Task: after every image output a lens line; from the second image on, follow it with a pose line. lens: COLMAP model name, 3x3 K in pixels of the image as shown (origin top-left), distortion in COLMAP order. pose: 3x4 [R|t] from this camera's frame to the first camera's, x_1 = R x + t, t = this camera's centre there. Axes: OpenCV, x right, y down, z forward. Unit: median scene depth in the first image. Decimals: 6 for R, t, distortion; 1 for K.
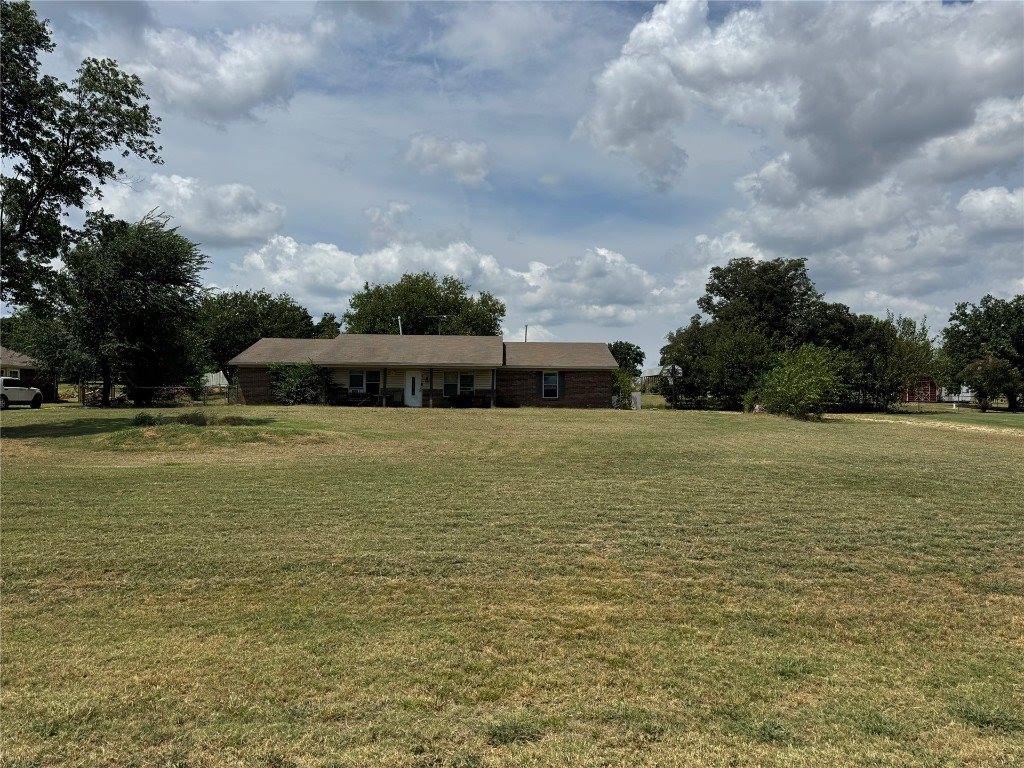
lens RADIAL K [[718.3, 0, 512.0], [0, 718.3, 384.0], [0, 0, 1]] dist [0.103292, -0.138358]
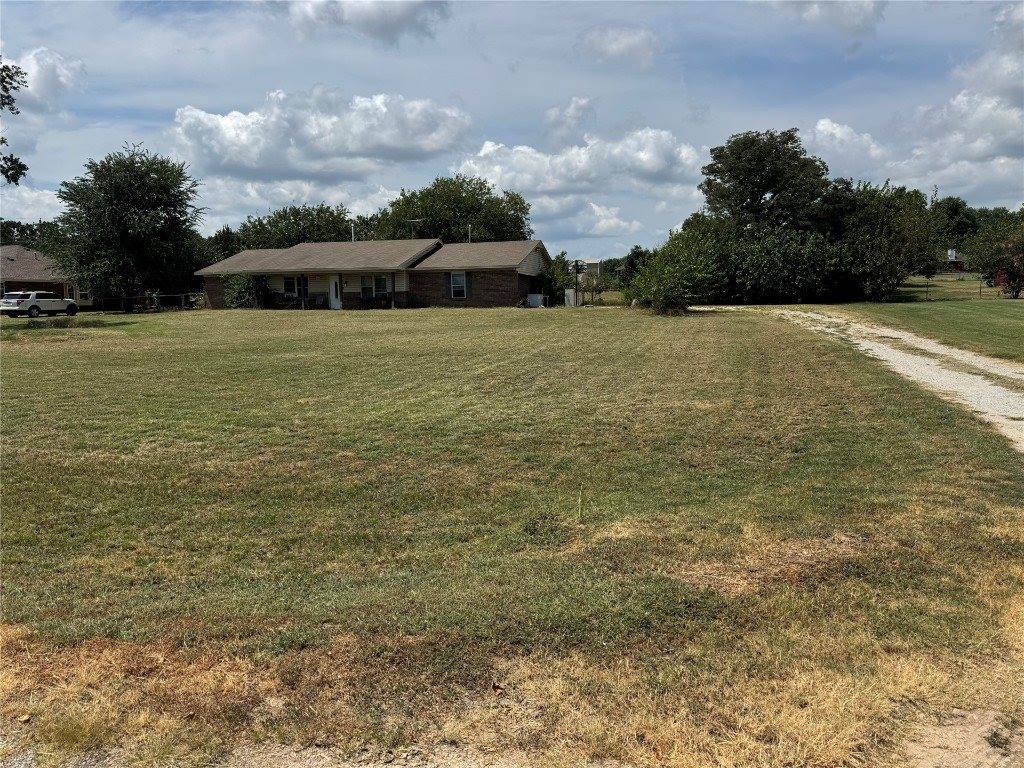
lens RADIAL K [[718.3, 0, 512.0], [0, 718.3, 384.0], [0, 0, 1]] dist [0.103292, -0.138358]
pose [[0.956353, 0.008194, -0.292100, 0.381704], [0.031894, 0.990708, 0.132214, 0.006734], [0.290469, -0.135760, 0.947205, 0.021315]]
